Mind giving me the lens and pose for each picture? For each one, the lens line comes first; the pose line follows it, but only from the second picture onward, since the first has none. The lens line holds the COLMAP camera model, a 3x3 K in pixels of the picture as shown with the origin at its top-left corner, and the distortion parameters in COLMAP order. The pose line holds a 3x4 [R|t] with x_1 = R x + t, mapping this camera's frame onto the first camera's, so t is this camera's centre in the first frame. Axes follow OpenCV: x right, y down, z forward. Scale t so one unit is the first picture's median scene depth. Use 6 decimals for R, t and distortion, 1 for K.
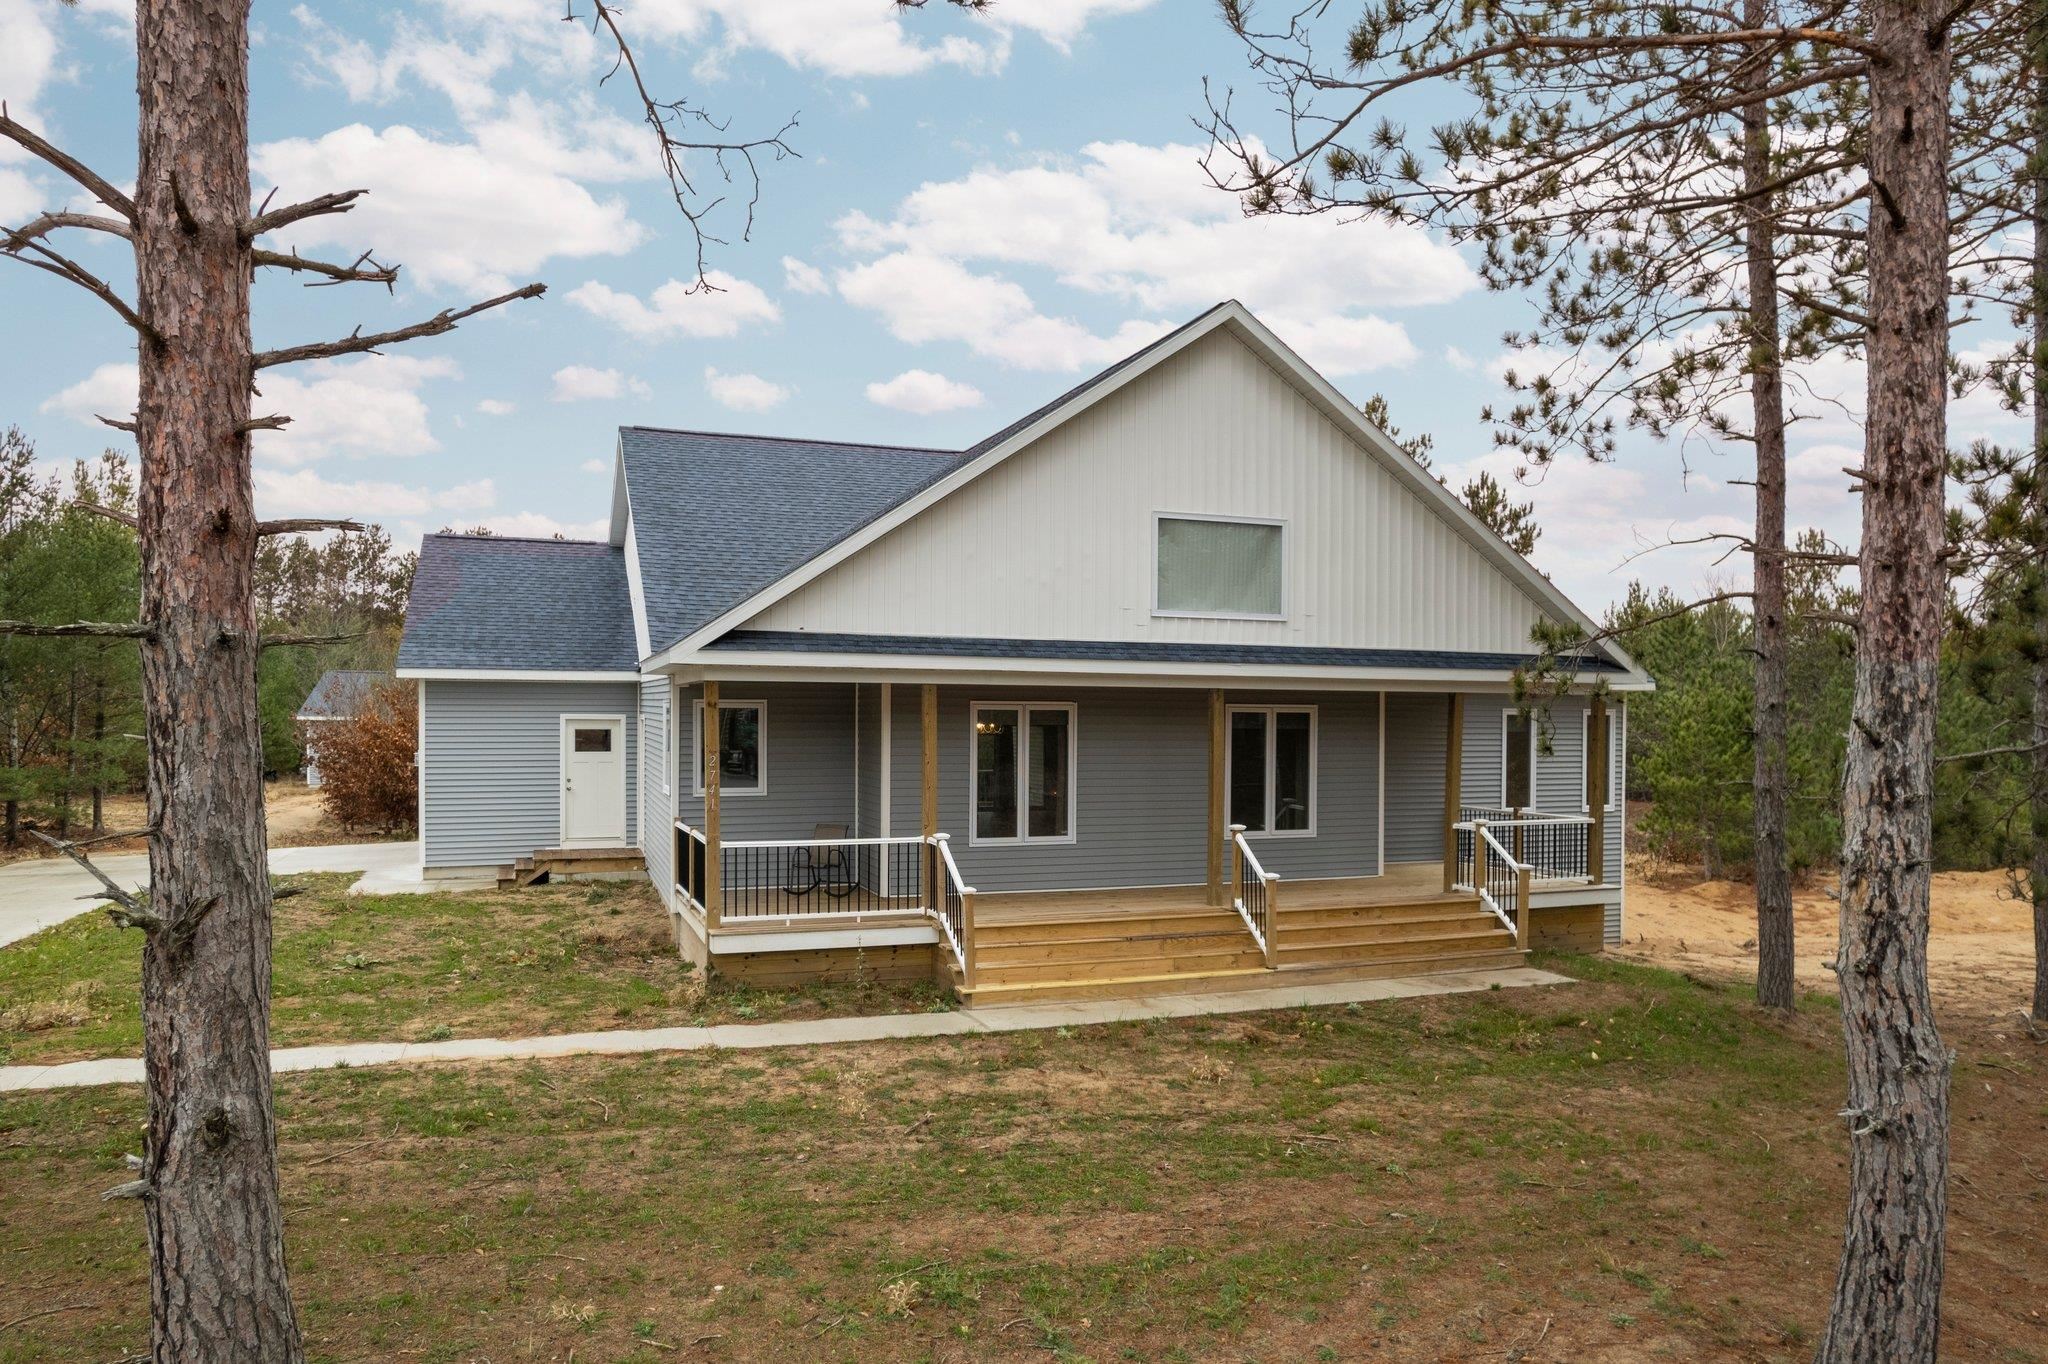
lens RADIAL K [[1395.5, 0, 1025.5], [0, 1395.5, 721.4], [0, 0, 1]] dist [0.000751, 0.000871]
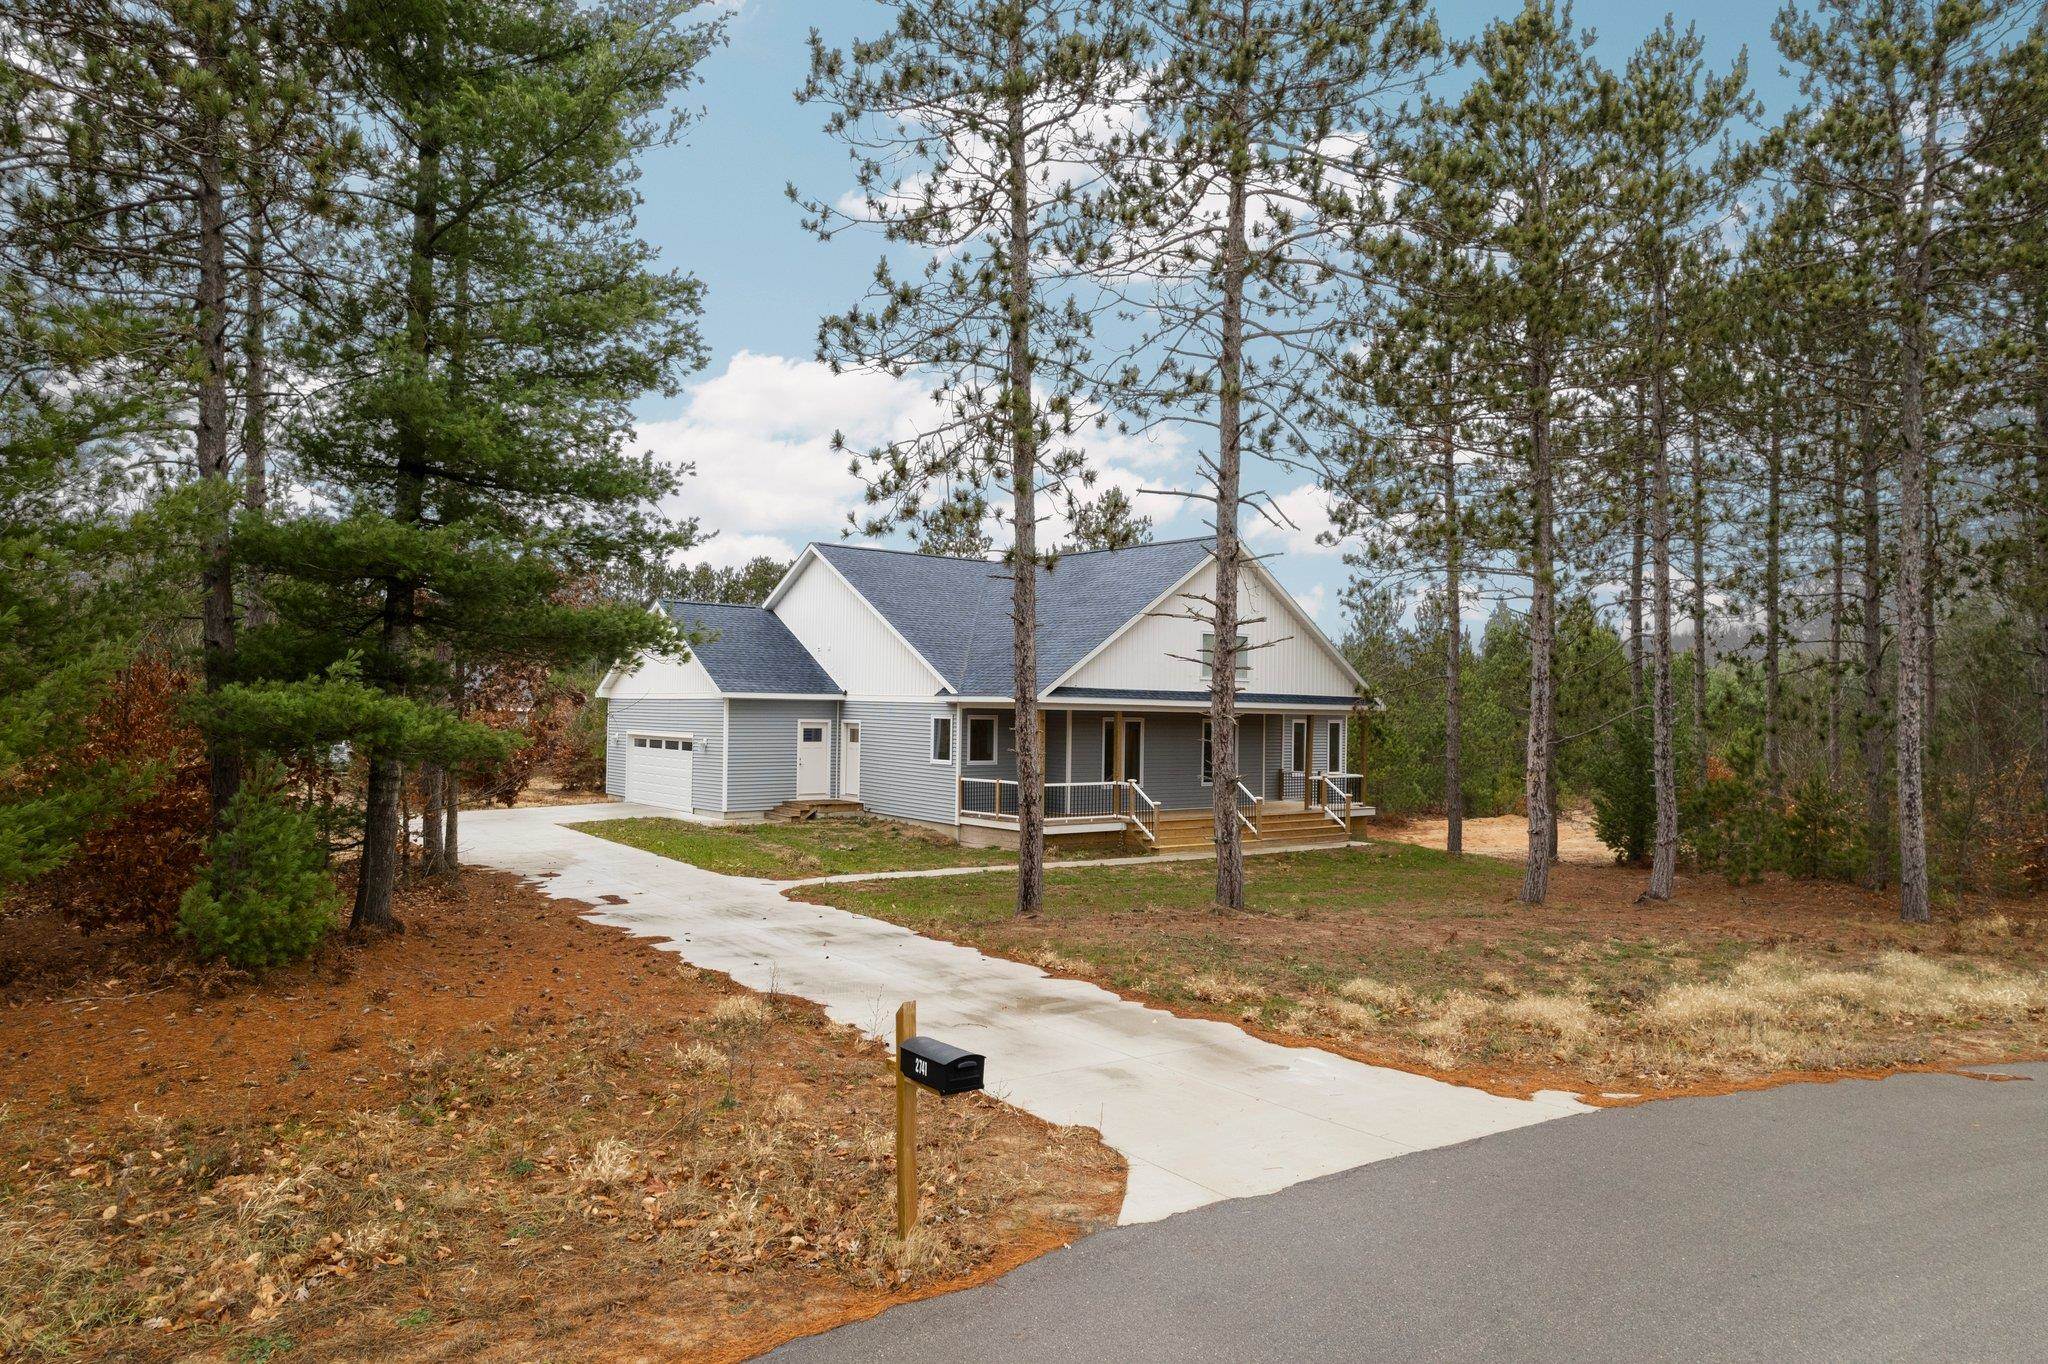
lens RADIAL K [[1395.5, 0, 1025.5], [0, 1395.5, 721.4], [0, 0, 1]] dist [0.000751, 0.000871]
pose [[0.953642, 0.008642, 0.300819, -0.767536], [-0.010073, 0.999944, 0.003206, -0.014523], [-0.300775, -0.006087, 0.953676, -0.917515]]
